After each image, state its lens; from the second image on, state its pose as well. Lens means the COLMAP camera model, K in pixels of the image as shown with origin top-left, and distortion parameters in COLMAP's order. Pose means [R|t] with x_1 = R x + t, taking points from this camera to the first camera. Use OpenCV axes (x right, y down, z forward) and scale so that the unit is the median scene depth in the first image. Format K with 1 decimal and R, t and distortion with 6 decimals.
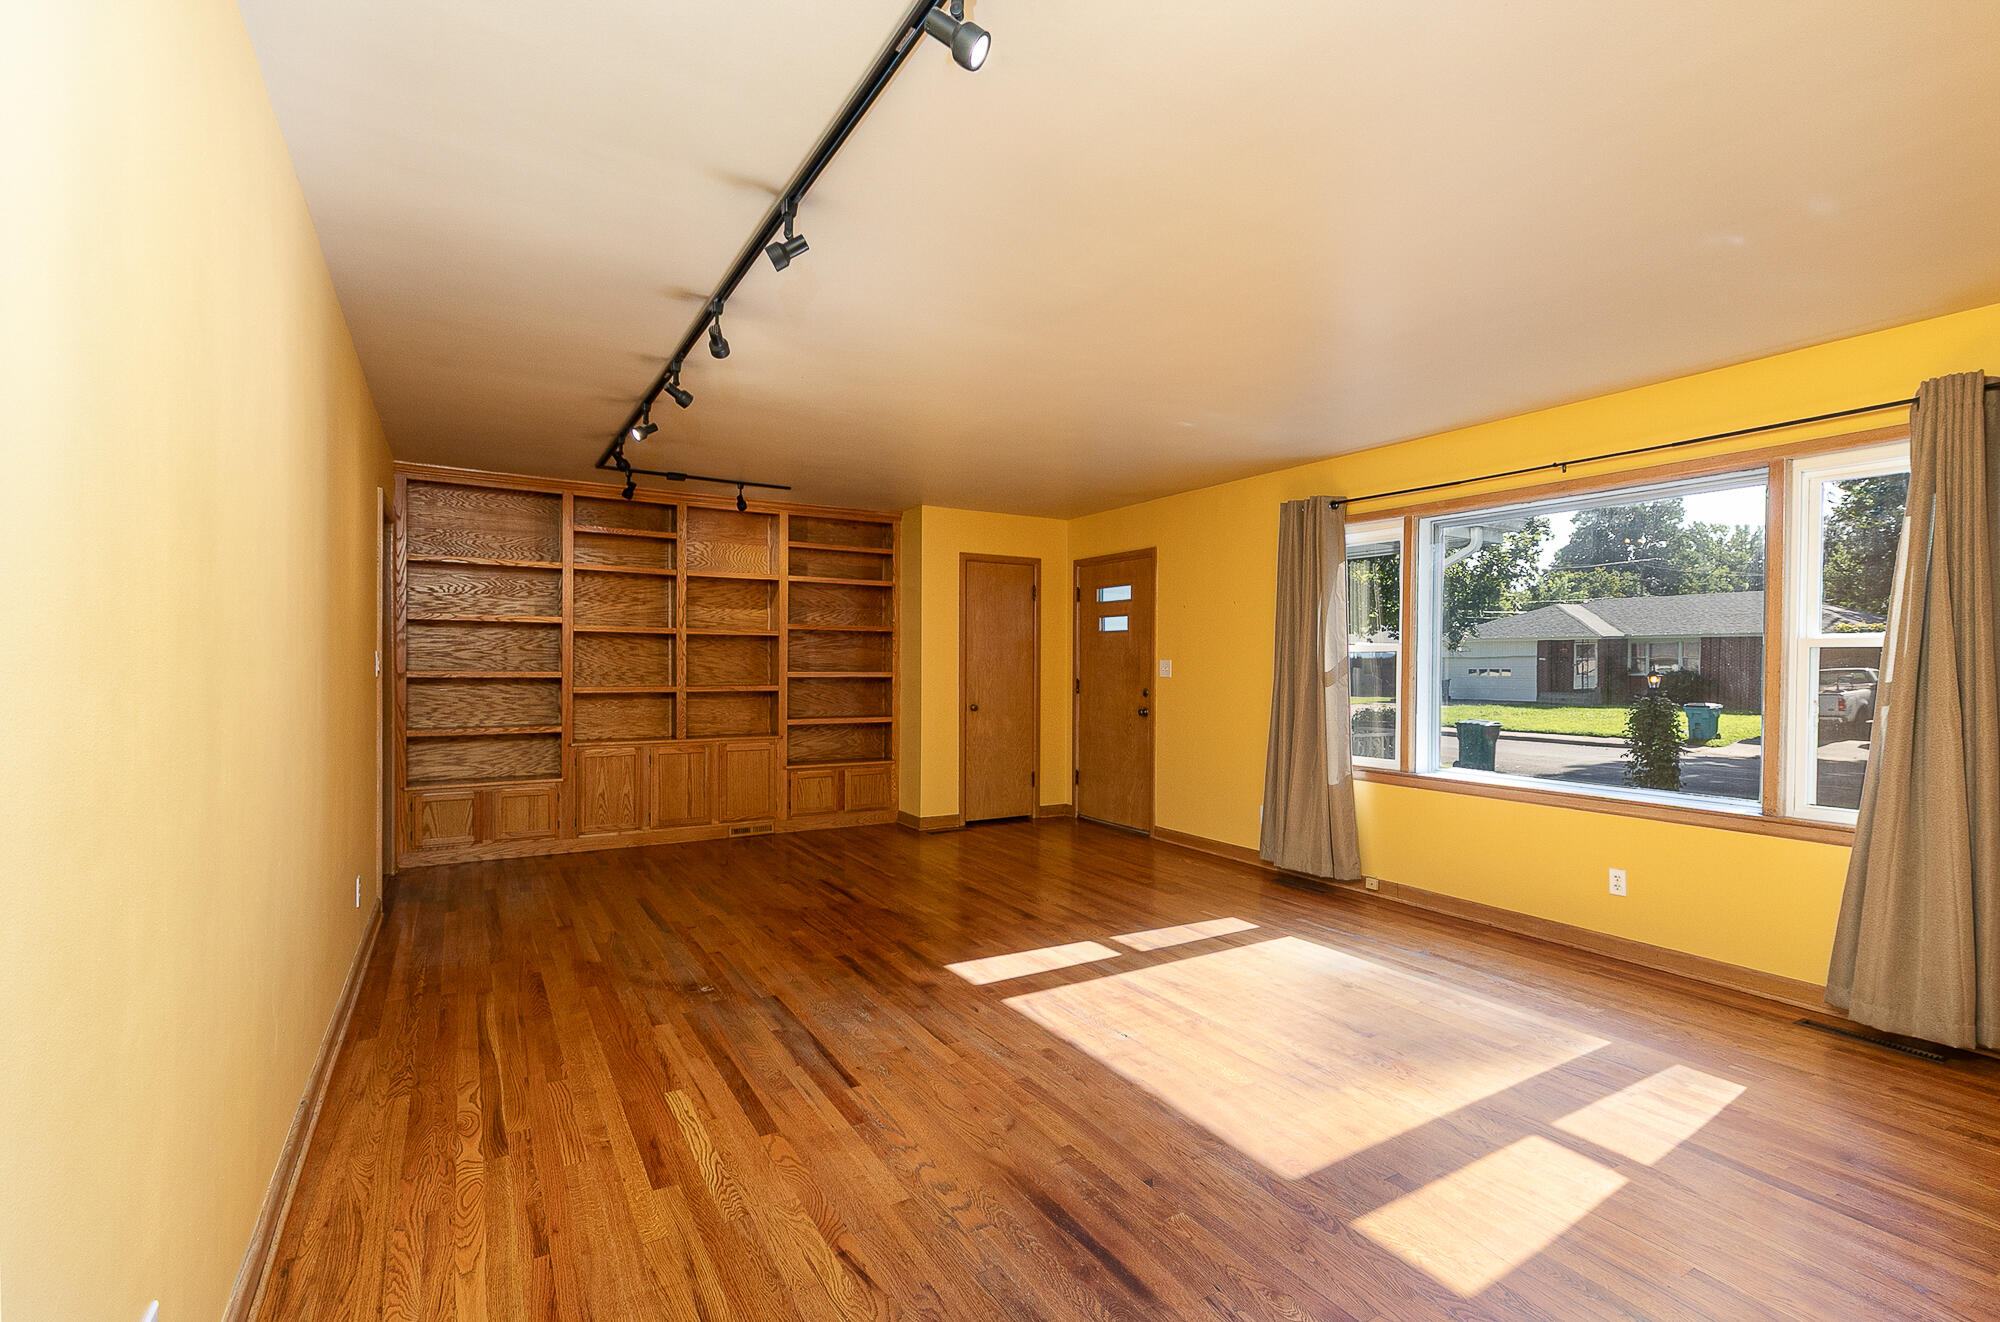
lens RADIAL K [[917.3, 0, 1009.2], [0, 917.3, 661.8], [0, 0, 1]] dist [0.003165, 0.000331]
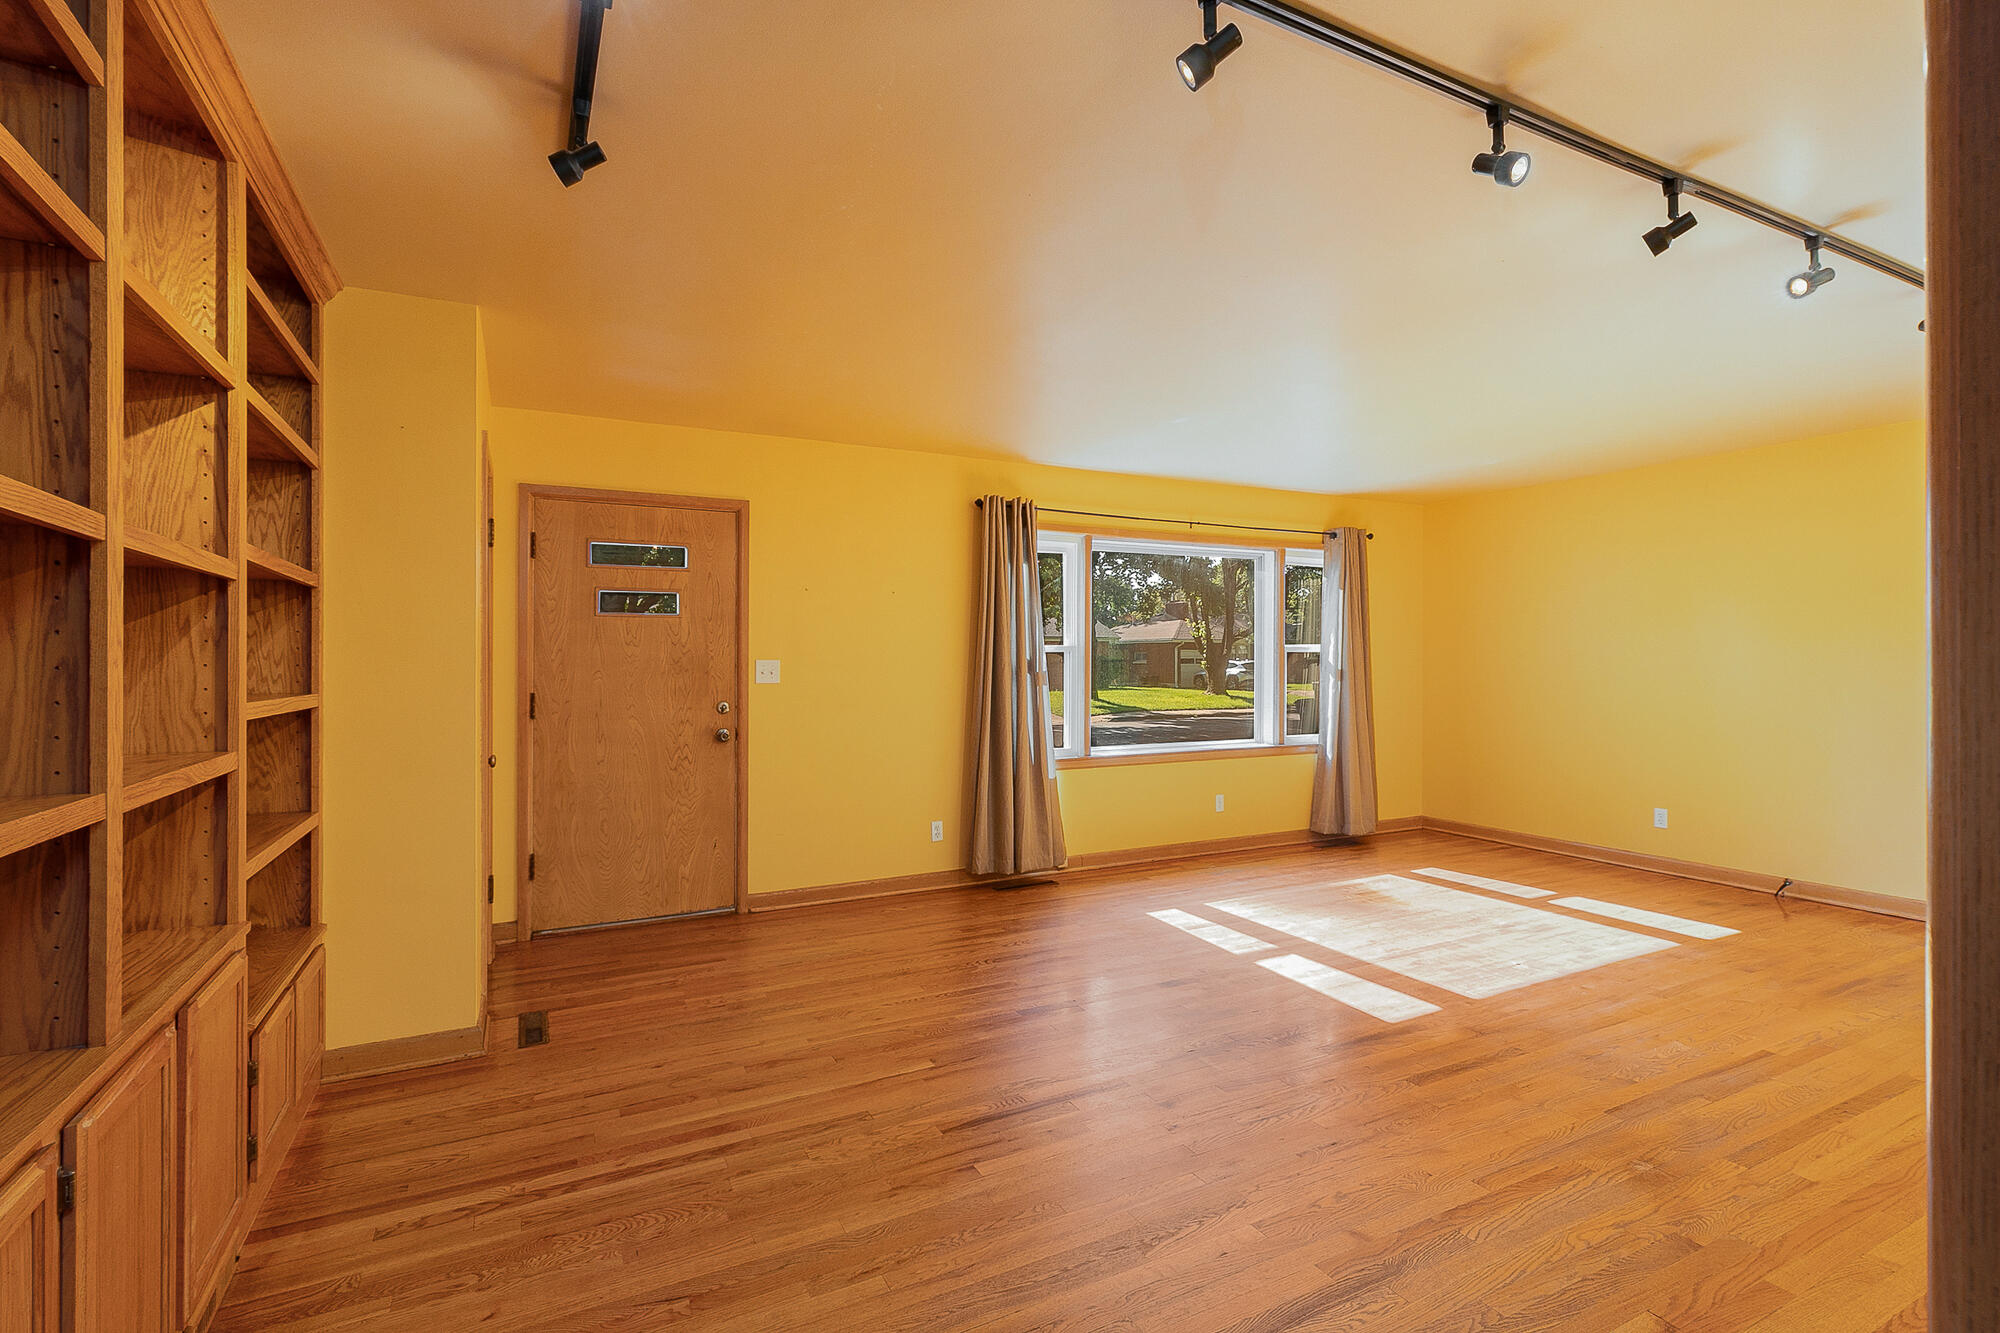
lens RADIAL K [[926.0, 0, 1004.0], [0, 926.0, 663.1], [0, 0, 1]] dist [0.004871, 0.000425]
pose [[0.061057, -0.008413, 0.998099, -0.951112], [0.002673, 0.999962, 0.008265, -0.009739], [-0.998131, 0.002163, 0.061077, 1.319893]]
